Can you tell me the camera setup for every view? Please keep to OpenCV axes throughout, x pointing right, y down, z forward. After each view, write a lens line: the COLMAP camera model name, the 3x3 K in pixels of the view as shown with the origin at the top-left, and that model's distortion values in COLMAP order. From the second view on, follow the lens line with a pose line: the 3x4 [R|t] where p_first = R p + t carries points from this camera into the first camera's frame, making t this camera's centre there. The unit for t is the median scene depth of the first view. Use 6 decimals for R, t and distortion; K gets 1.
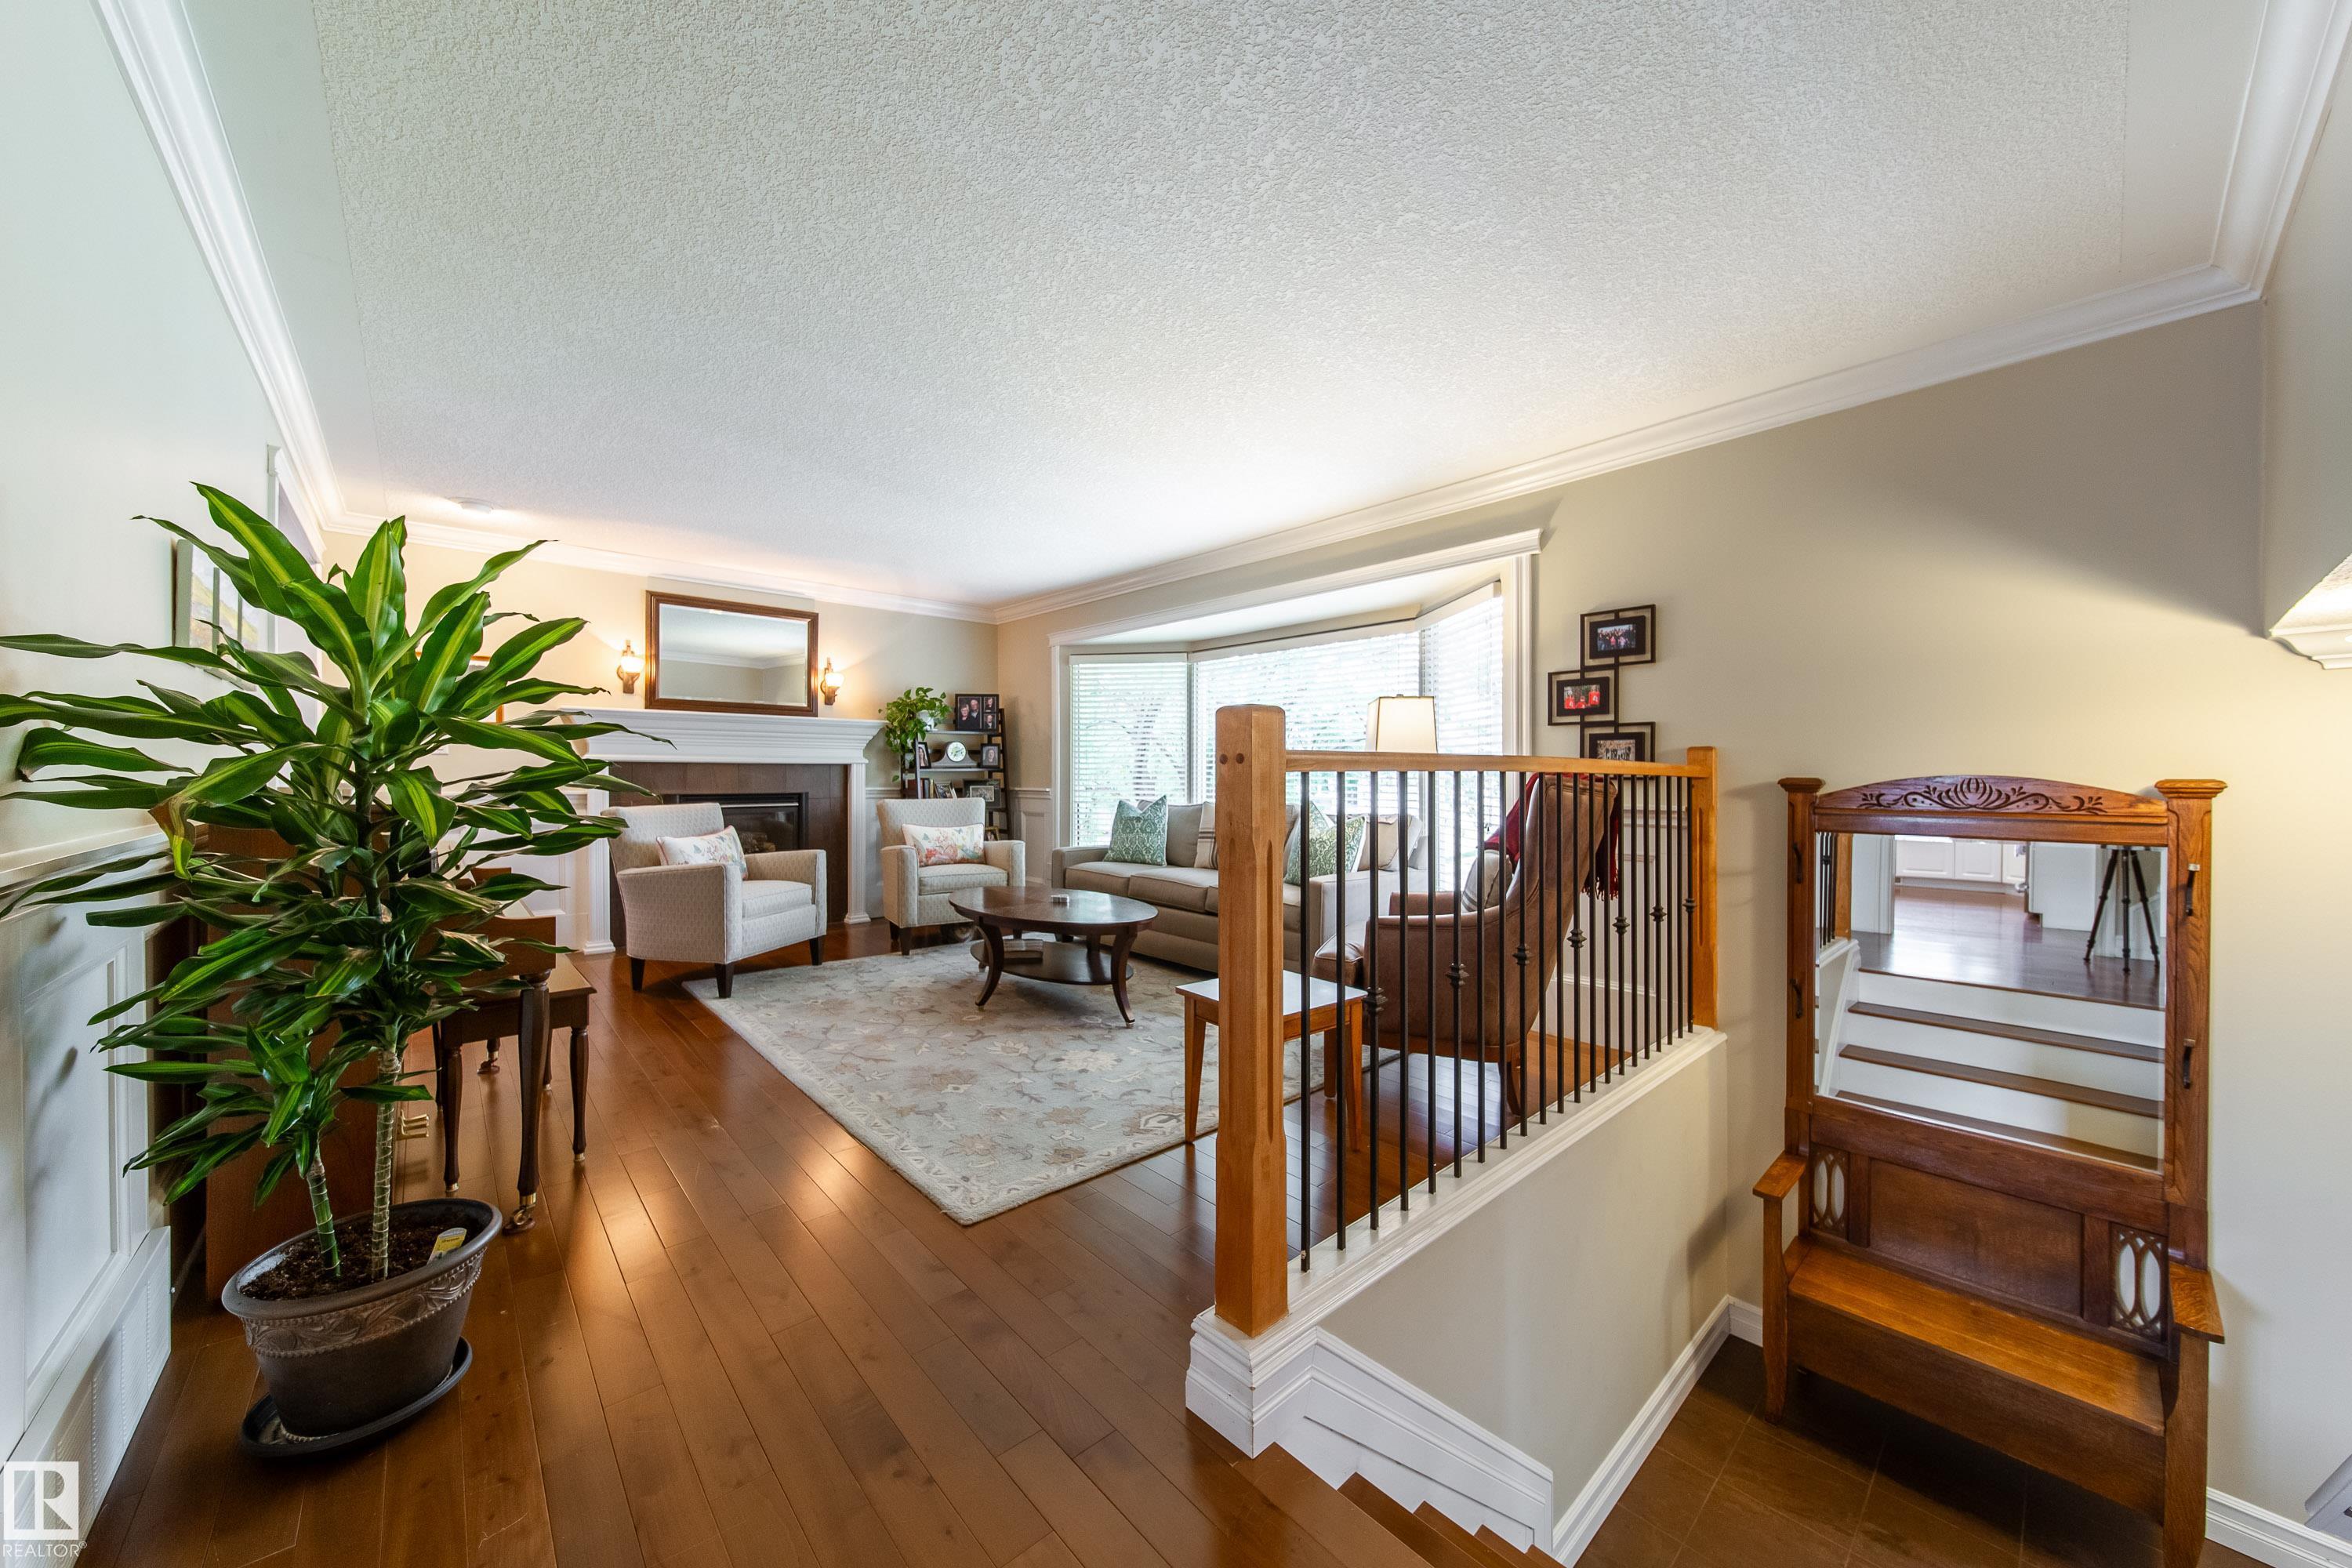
lens RADIAL K [[830.2, 0, 1178.2], [0, 830.2, 782.5], [0, 0, 1]] dist [0.002747, -0.001176]
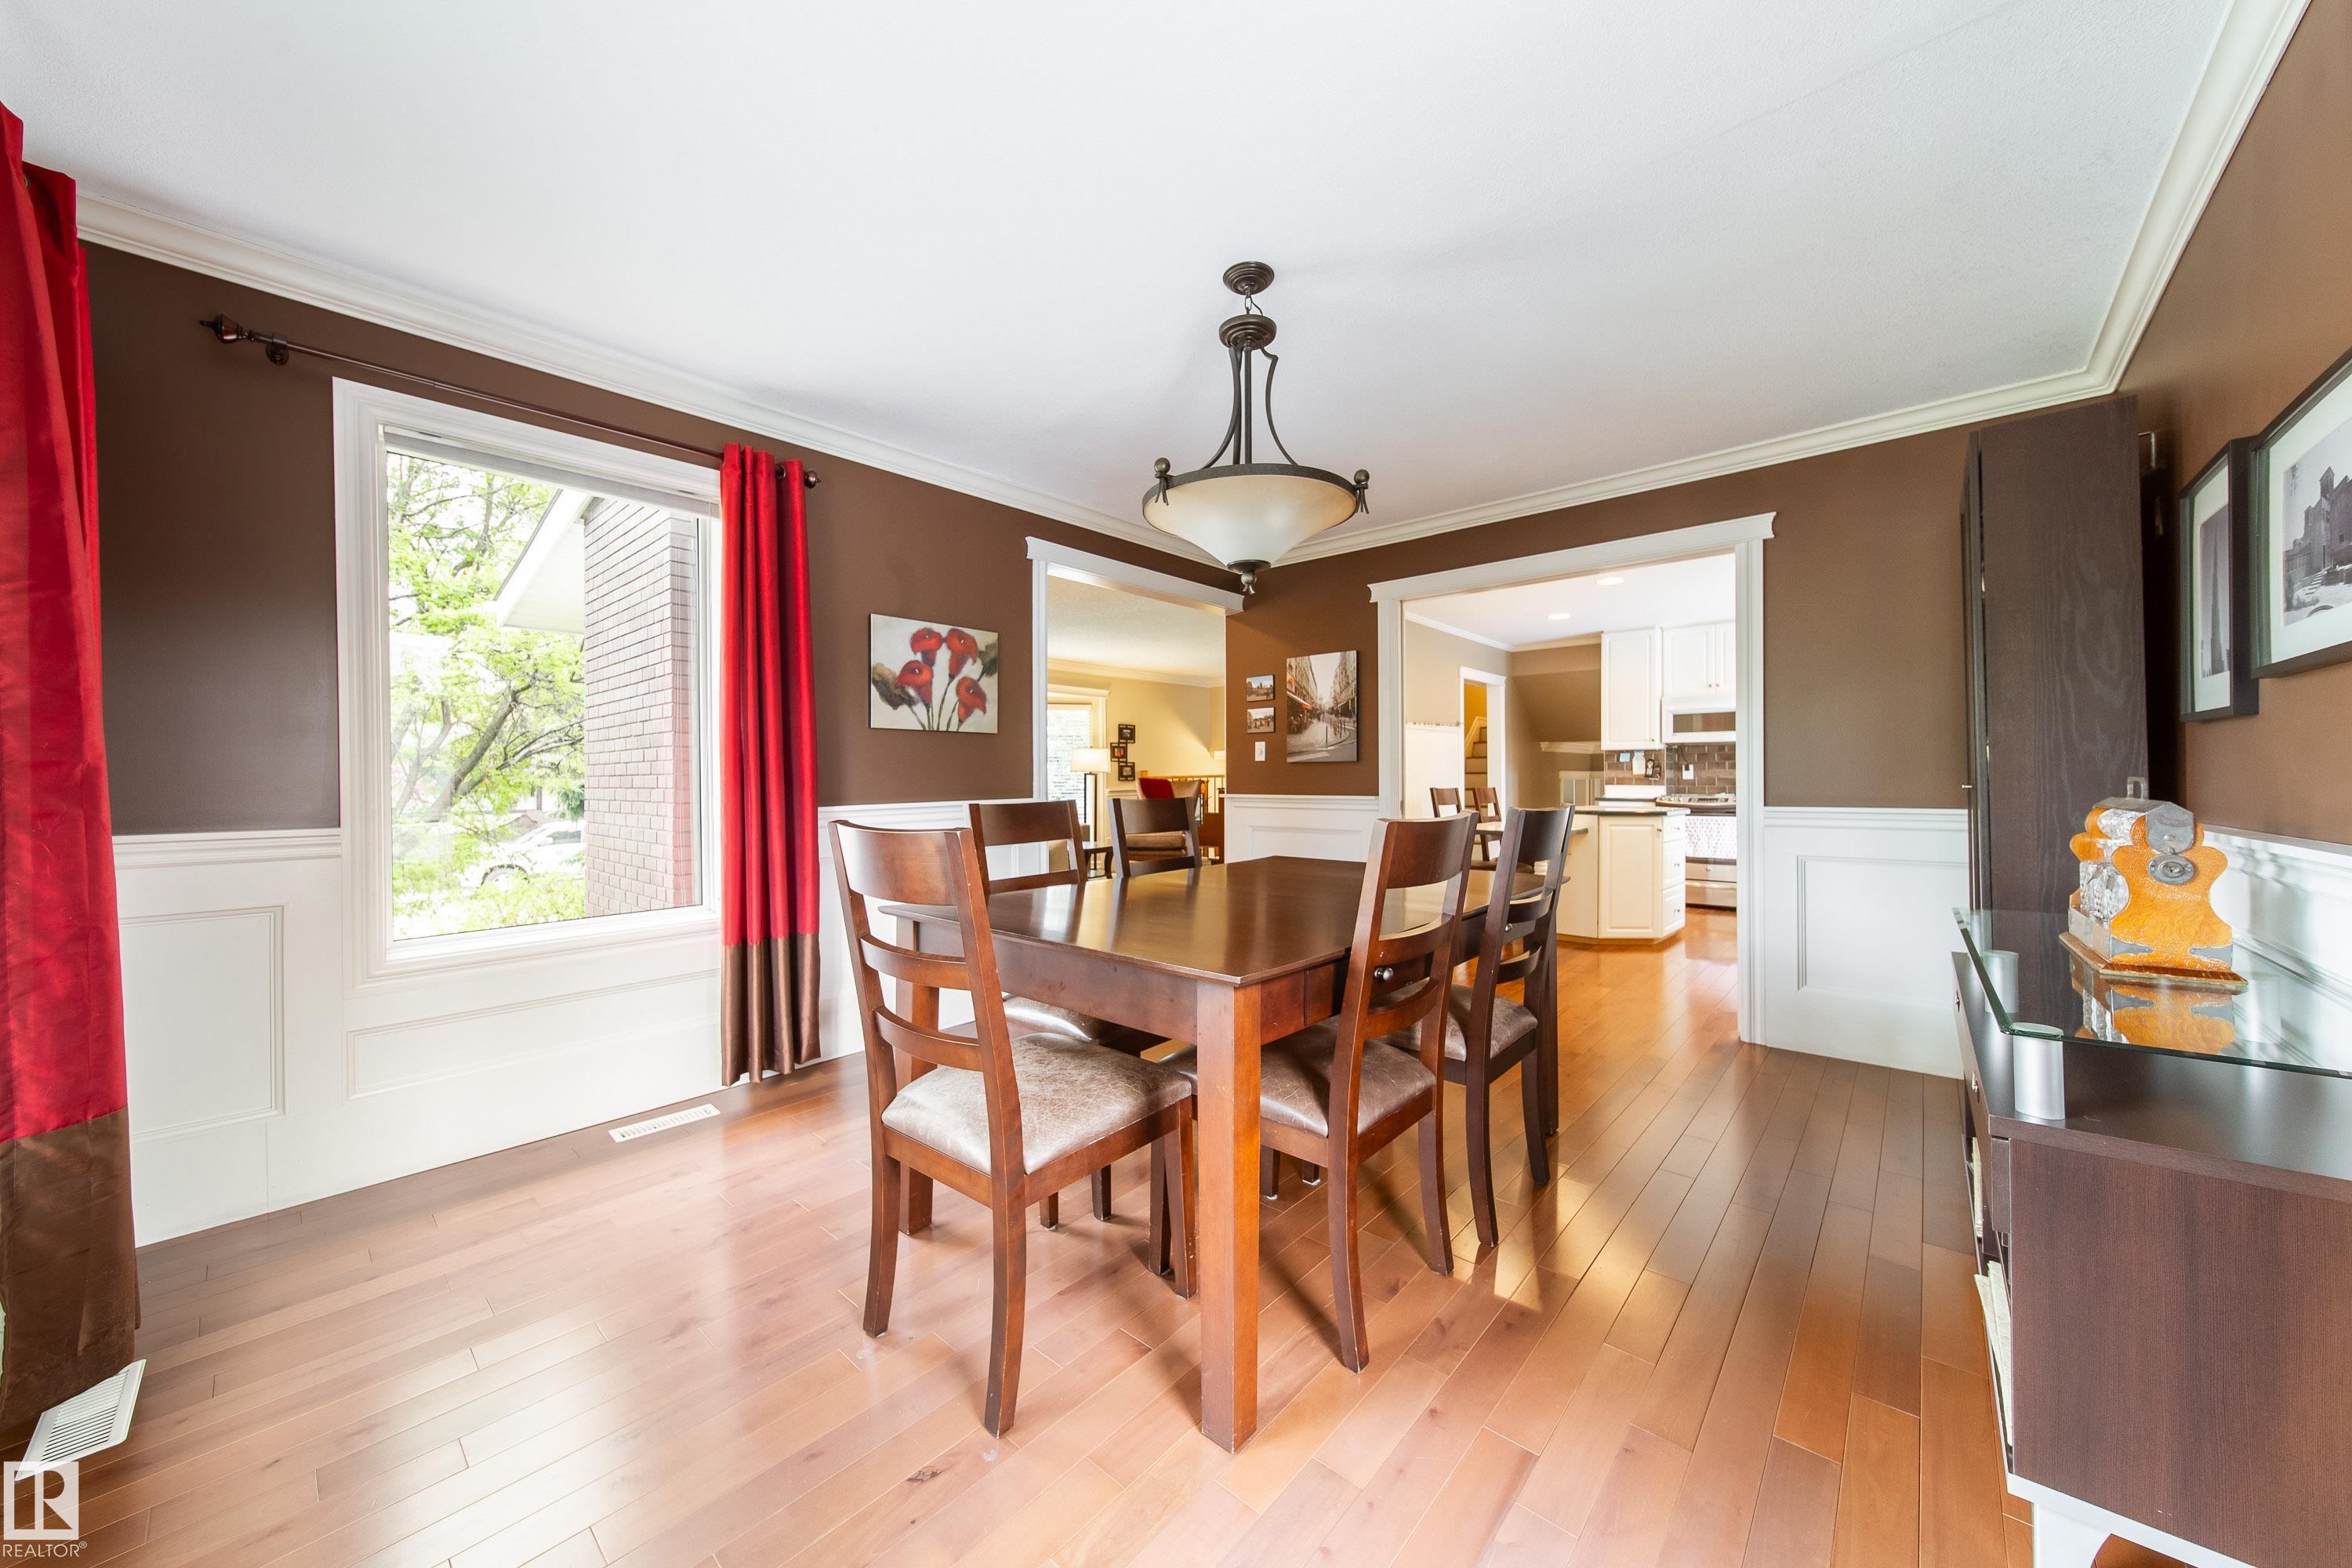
lens RADIAL K [[830.2, 0, 1180.7], [0, 830.2, 783.1], [0, 0, 1]] dist [0.002747, -0.001176]
pose [[-0.109118, -0.011700, 0.993960, -1.792348], [0.010512, 0.999861, 0.012923, -0.022395], [-0.993973, 0.011858, -0.108980, 0.816067]]
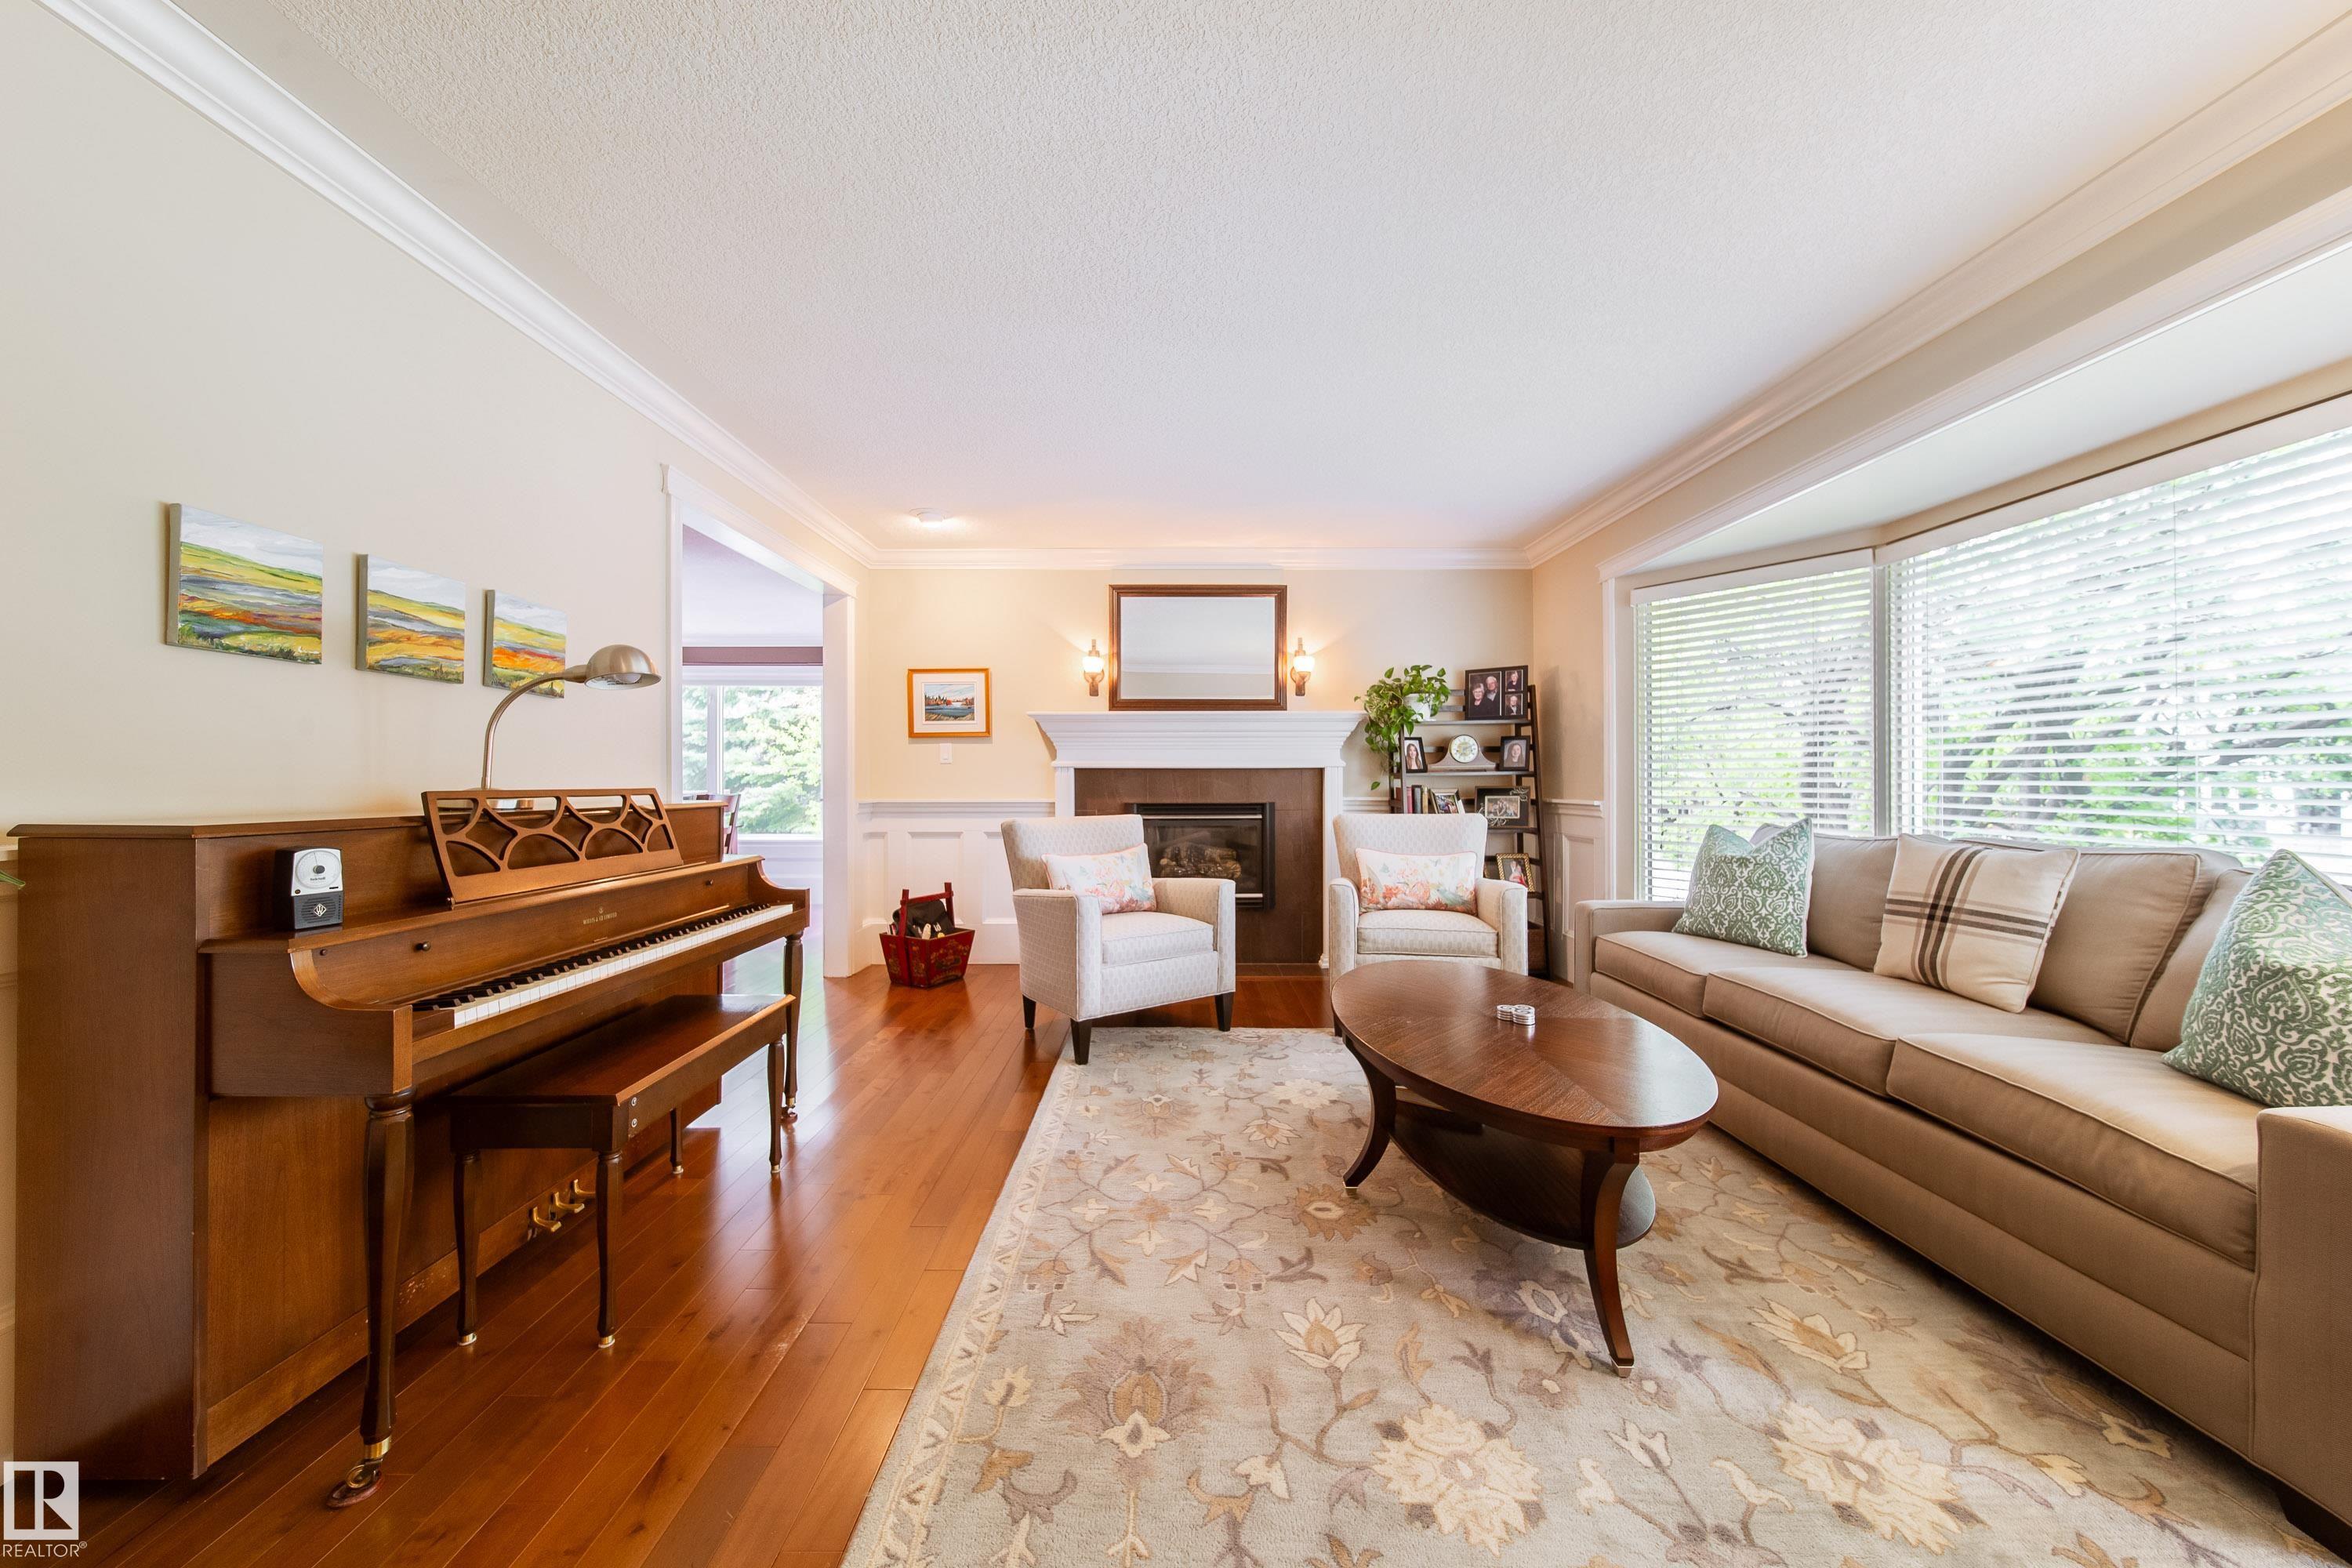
lens RADIAL K [[830.2, 0, 1175.8], [0, 830.2, 779.7], [0, 0, 1]] dist [0.002747, -0.001176]
pose [[0.743148, -0.004888, -0.669110, 0.045020], [-0.002434, 0.999947, -0.010008, -0.003204], [0.669123, 0.009066, 0.743096, 0.404640]]
